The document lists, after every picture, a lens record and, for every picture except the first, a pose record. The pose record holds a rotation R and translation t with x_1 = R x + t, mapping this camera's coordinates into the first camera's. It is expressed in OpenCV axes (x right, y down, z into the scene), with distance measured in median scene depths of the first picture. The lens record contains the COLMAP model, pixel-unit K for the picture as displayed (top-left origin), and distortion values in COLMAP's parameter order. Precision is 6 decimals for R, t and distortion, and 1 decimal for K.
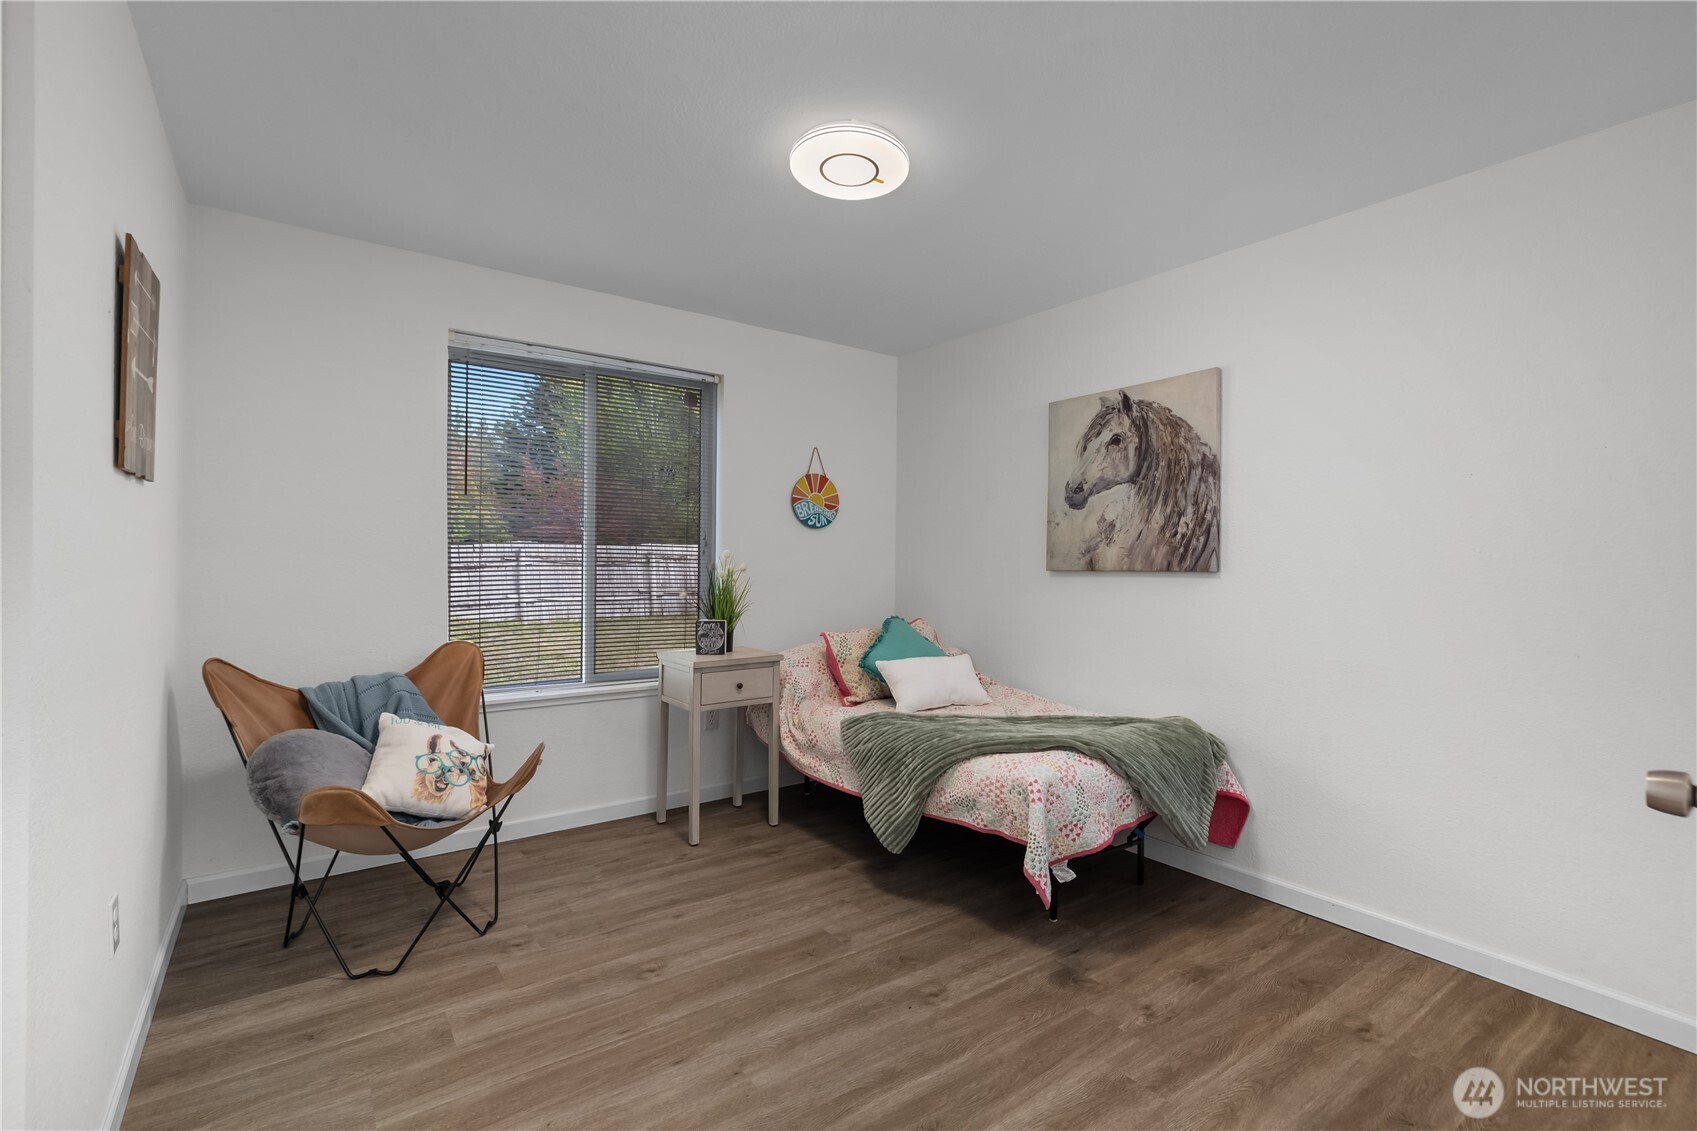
lens RADIAL K [[730.9, 0, 844.5], [0, 730.9, 569.5], [0, 0, 1]] dist [0.001140, 0.000028]
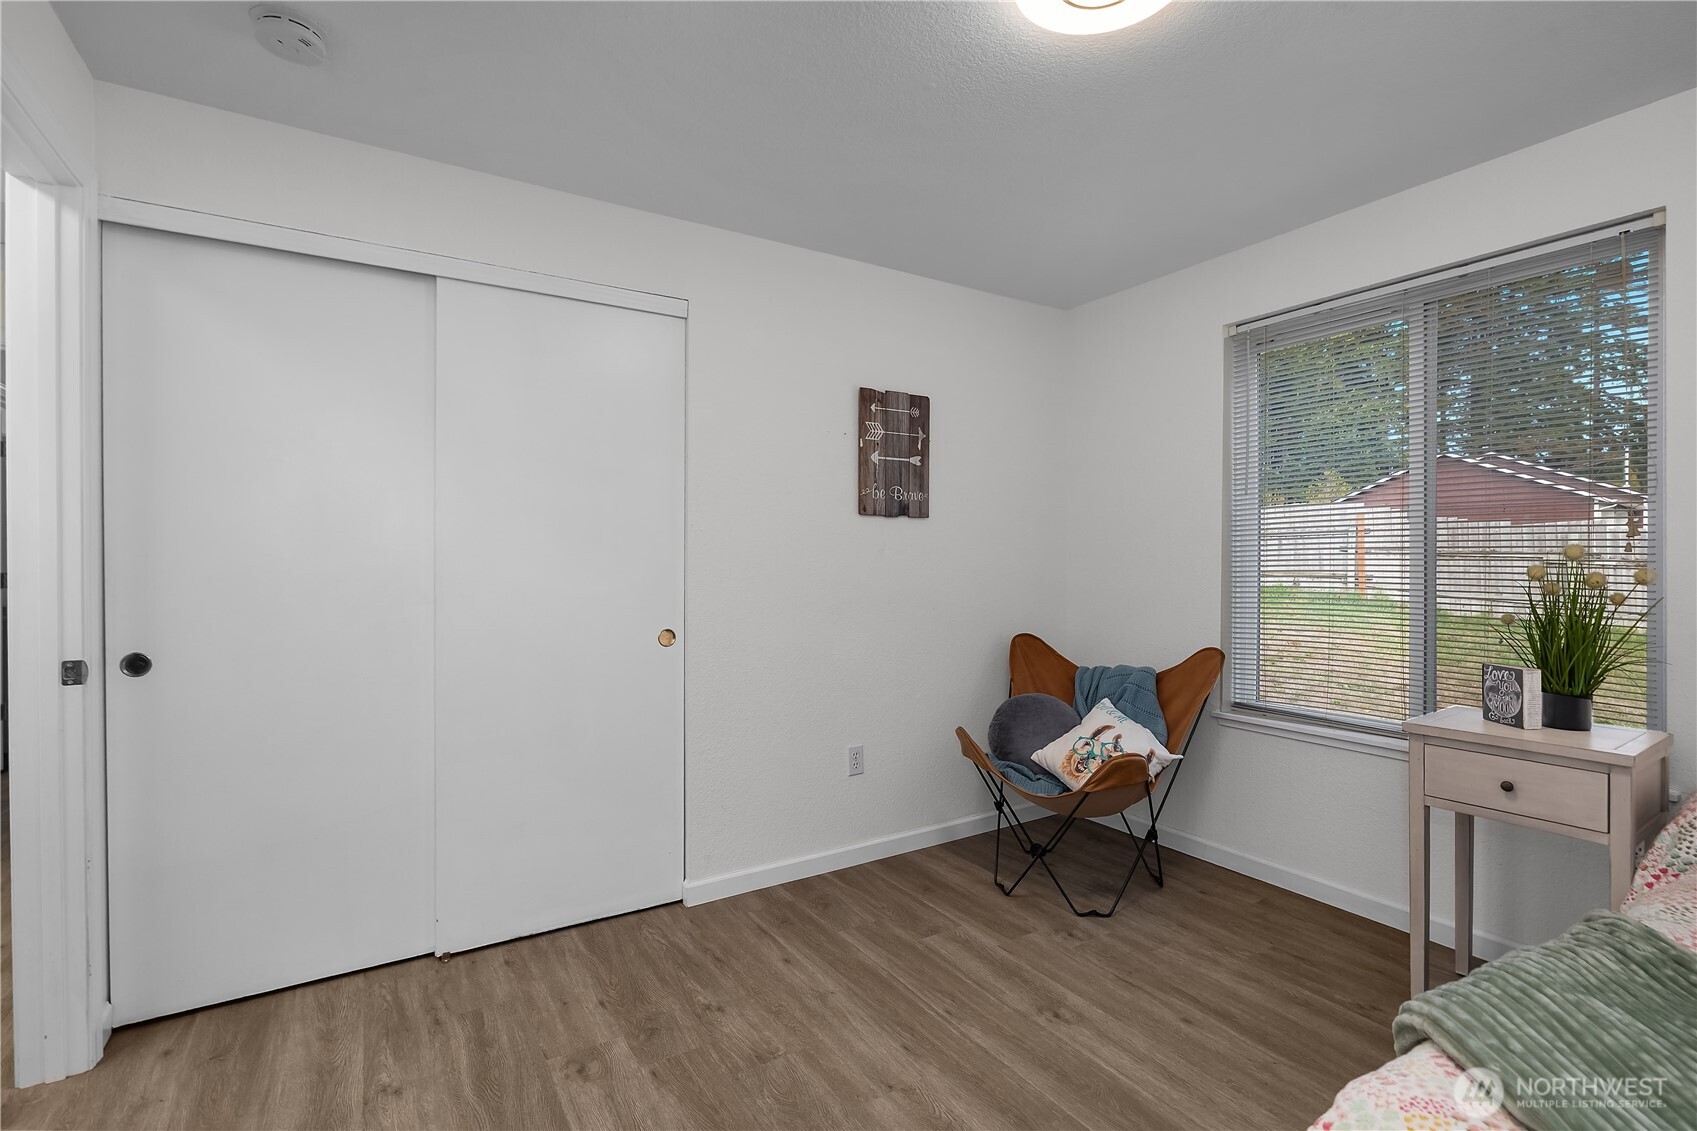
lens RADIAL K [[768.4, 0, 848.5], [0, 768.4, 565.5], [0, 0, 1]] dist [-0.000632, -0.000237]
pose [[-0.047693, -0.000020, -0.998862, 0.616243], [-0.008526, 0.999964, 0.000387, -0.008289], [0.998826, 0.008535, -0.047691, 0.685254]]
